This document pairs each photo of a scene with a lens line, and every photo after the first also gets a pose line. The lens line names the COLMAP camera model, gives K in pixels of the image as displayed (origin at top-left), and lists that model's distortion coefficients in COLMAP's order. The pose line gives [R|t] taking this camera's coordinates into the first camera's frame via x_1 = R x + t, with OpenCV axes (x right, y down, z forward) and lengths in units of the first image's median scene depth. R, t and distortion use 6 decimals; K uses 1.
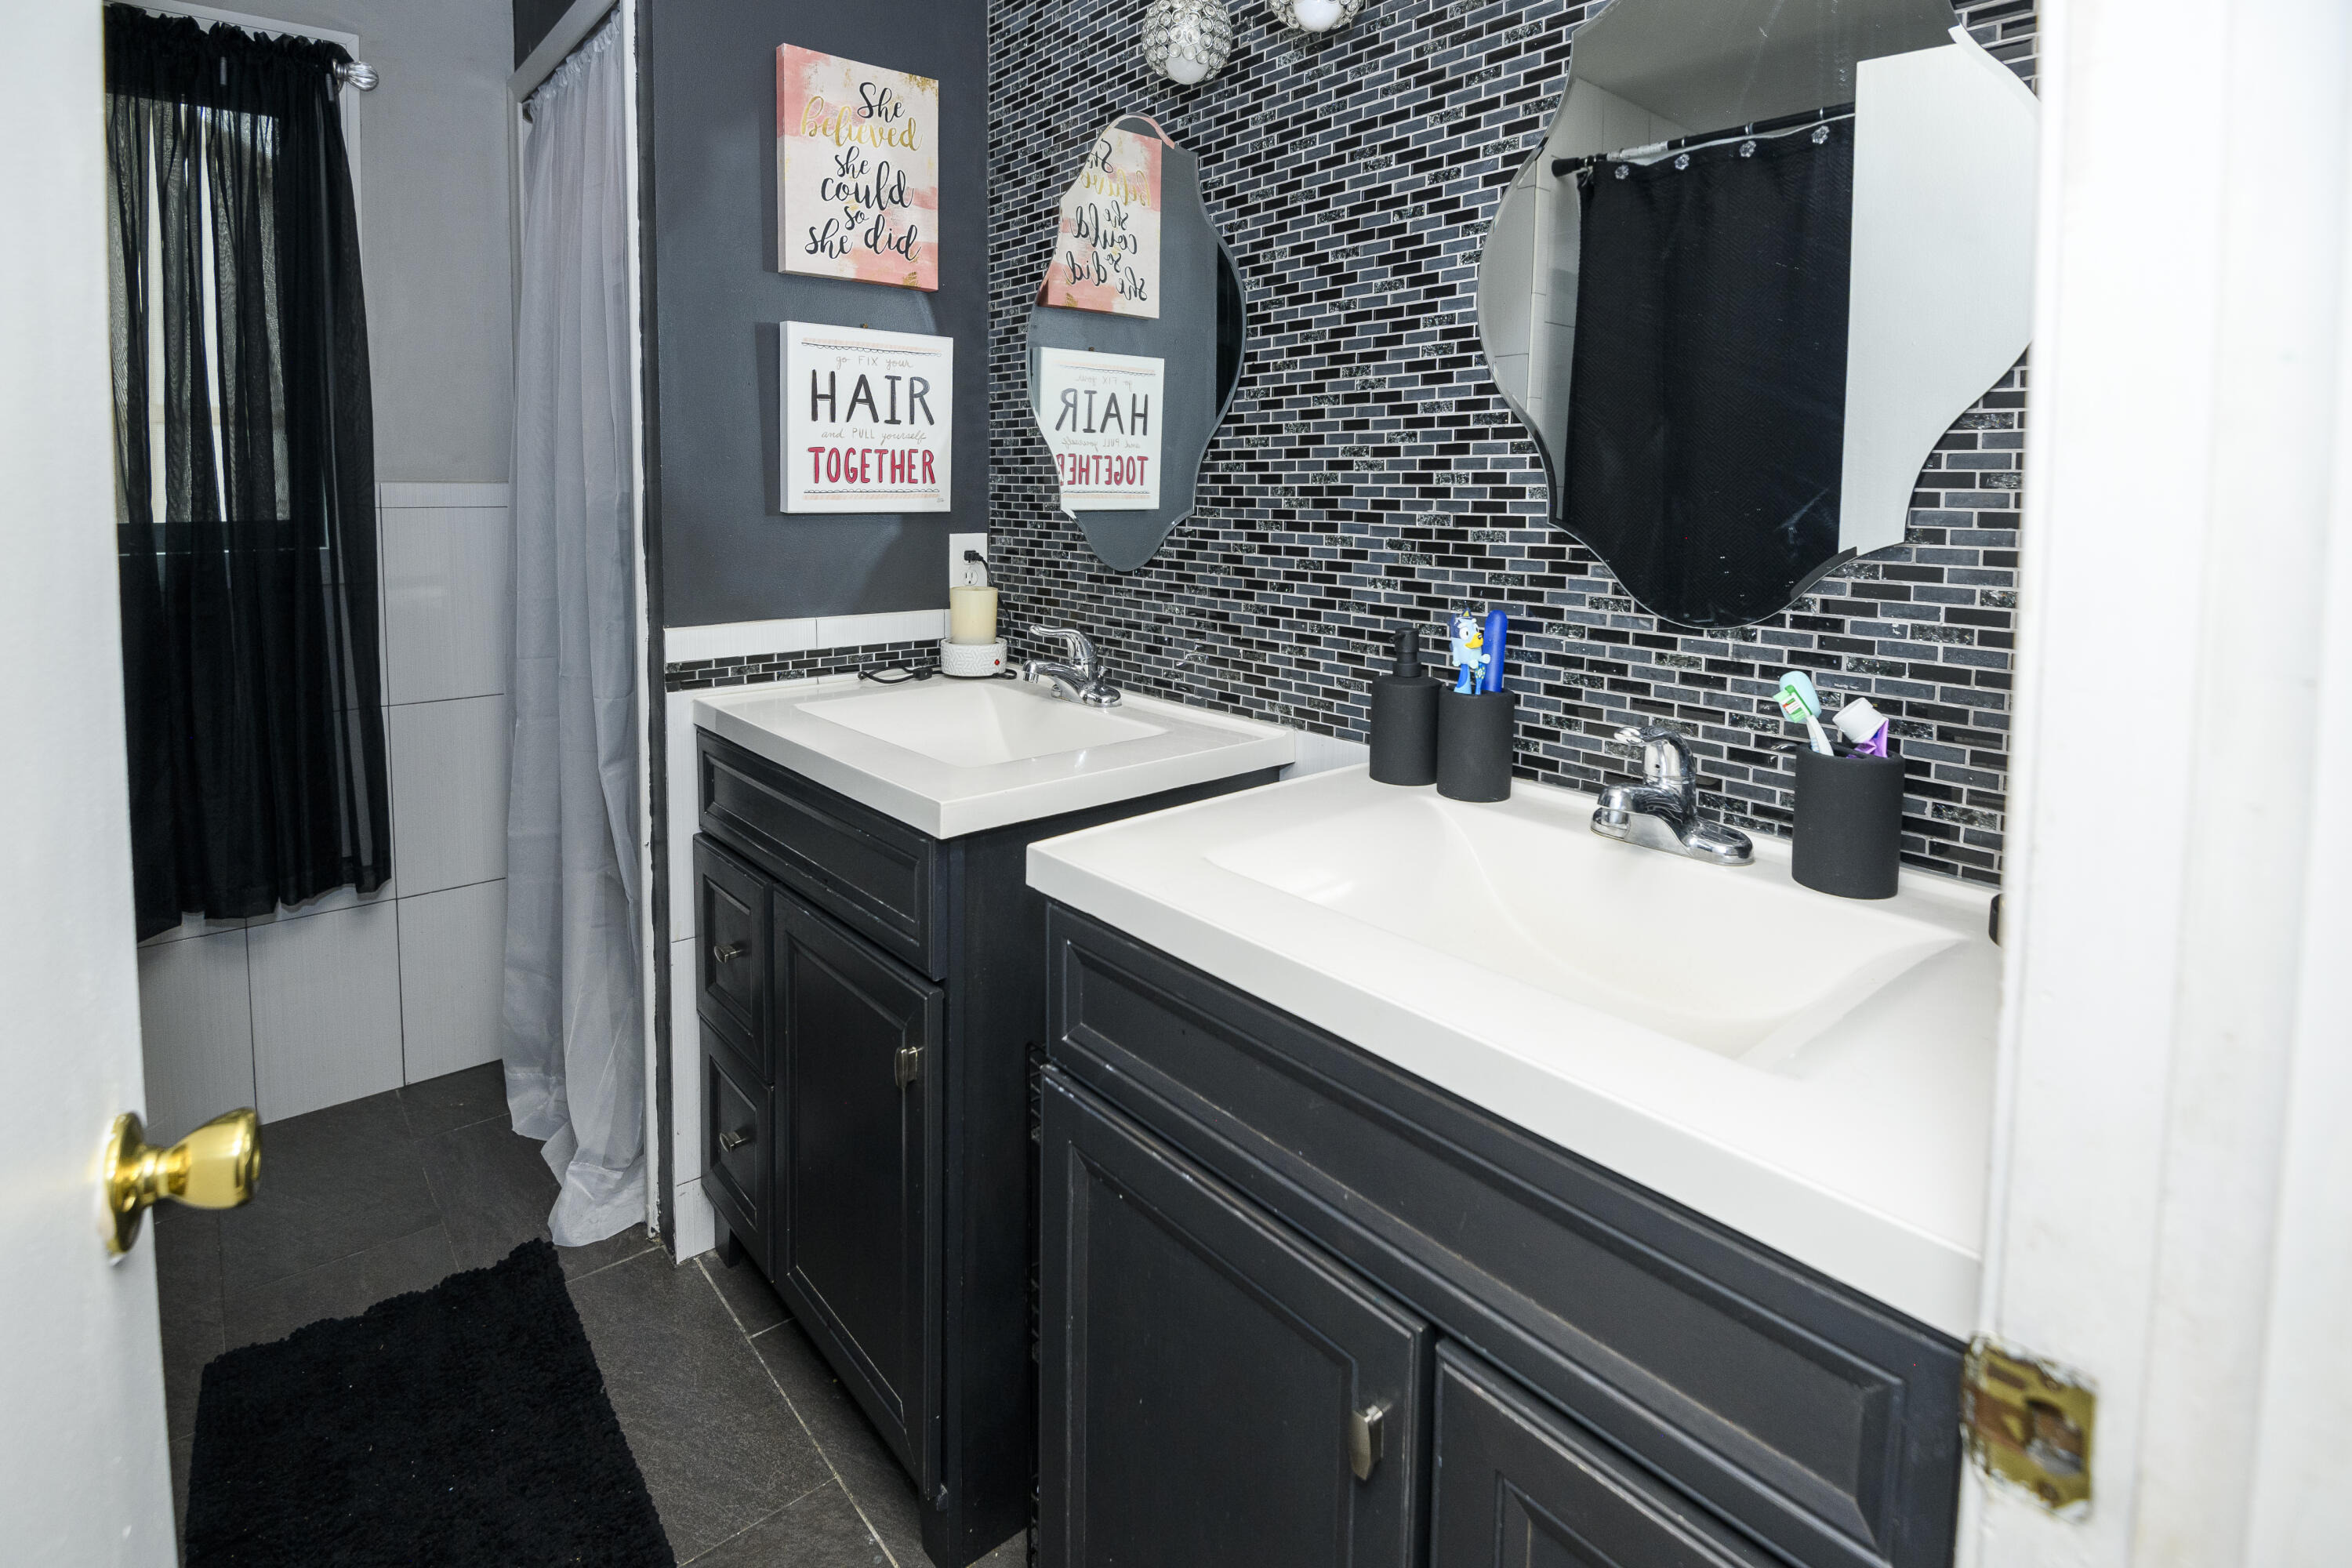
lens RADIAL K [[1079.5, 0, 1182.7], [0, 1079.5, 791.5], [0, 0, 1]] dist [0.005262, -0.012750]
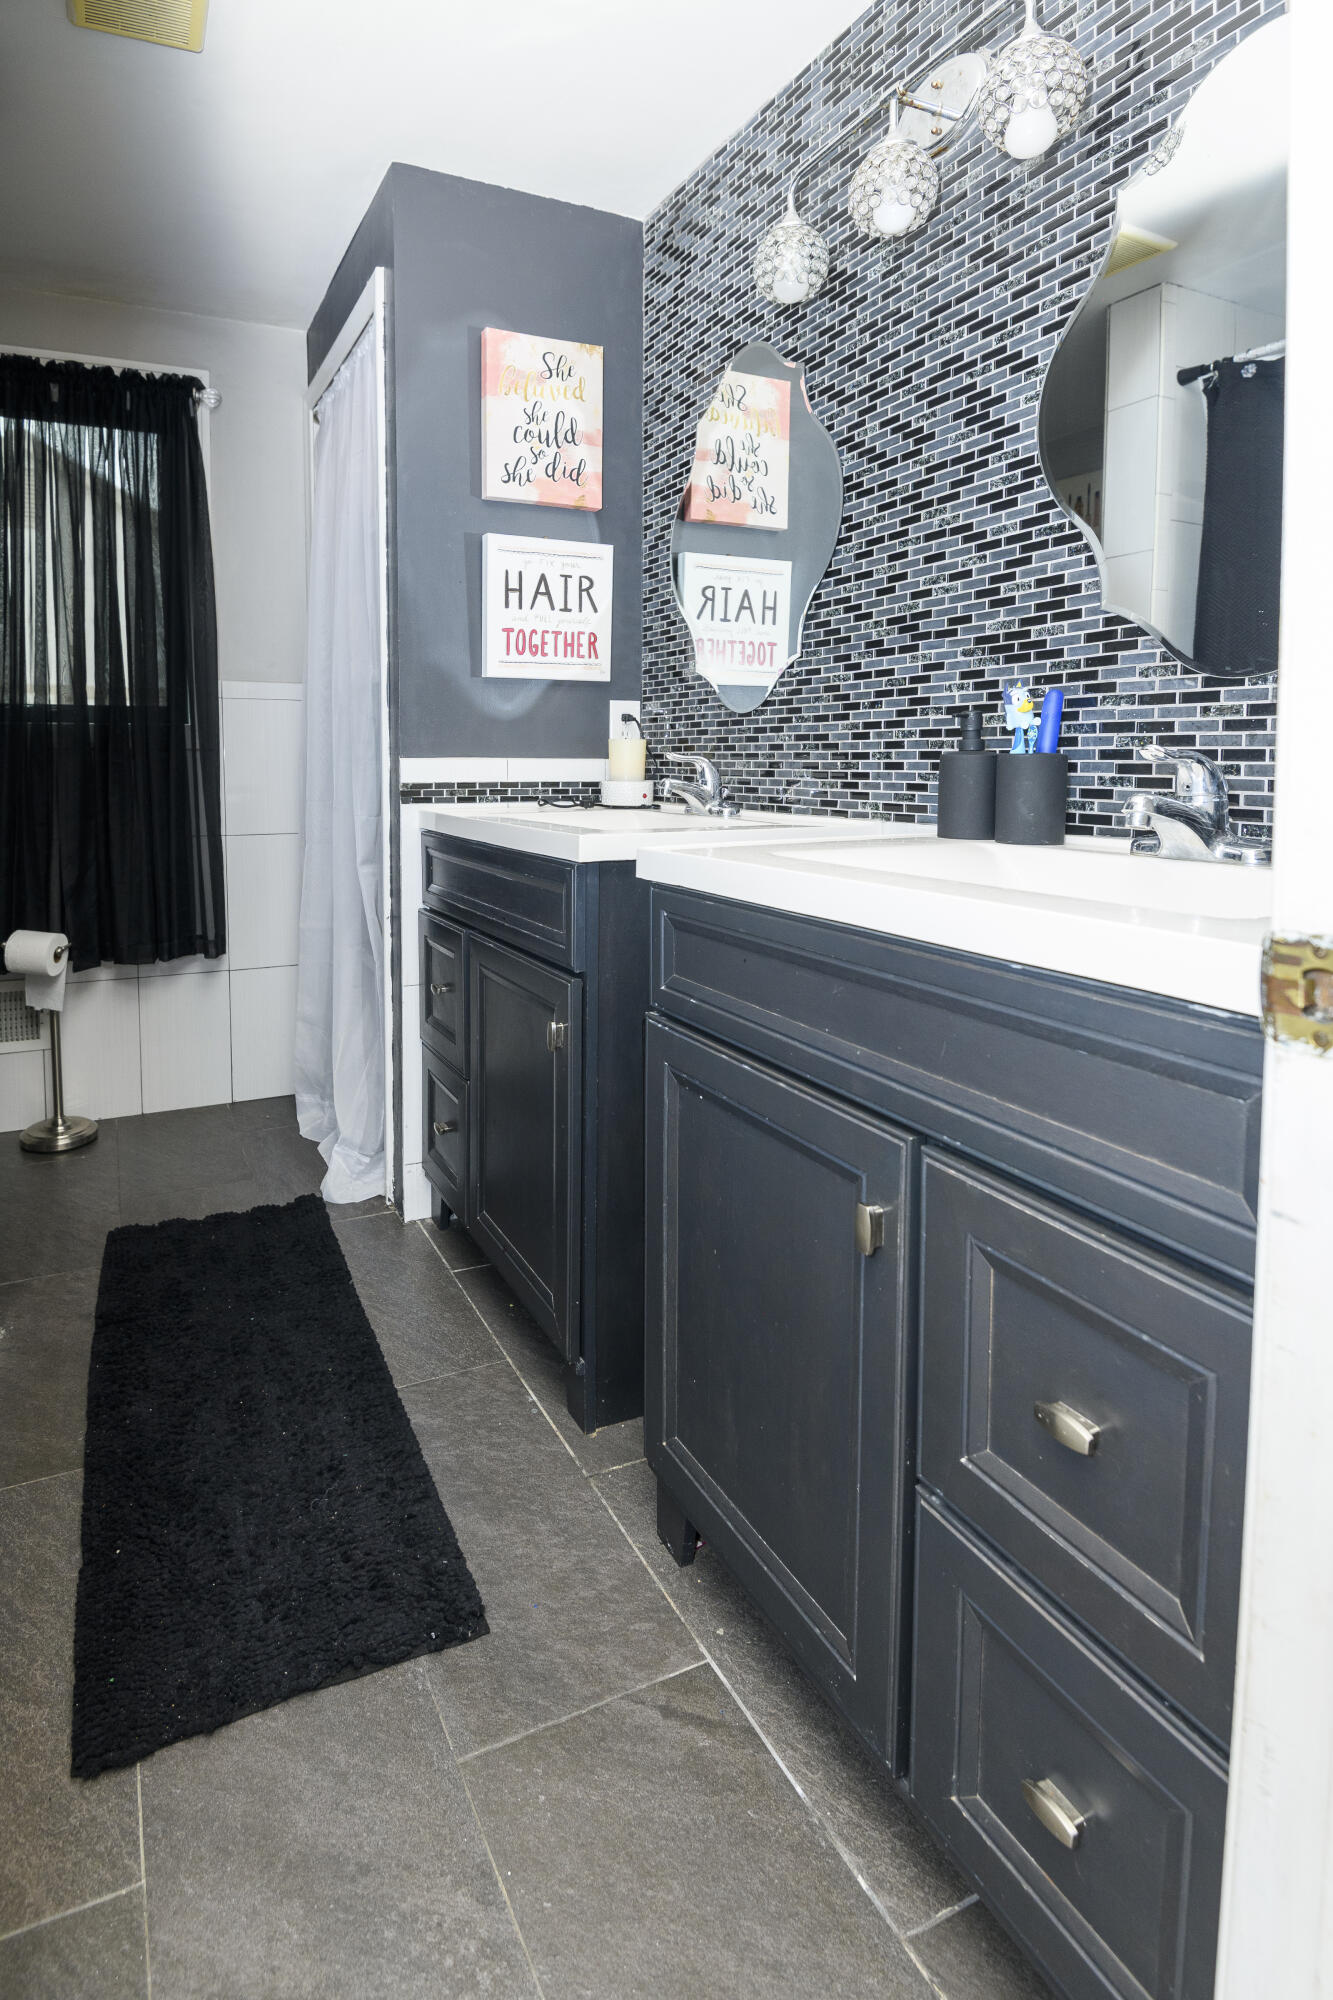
lens RADIAL K [[917.9, 0, 599.6], [0, 917.9, 976.9], [0, 0, 1]] dist [0.005262, -0.012750]
pose [[0.968572, 0.001802, -0.248728, 0.056057], [-0.005157, 0.999904, -0.012836, 0.136415], [0.248681, 0.013715, 0.968488, -0.063824]]
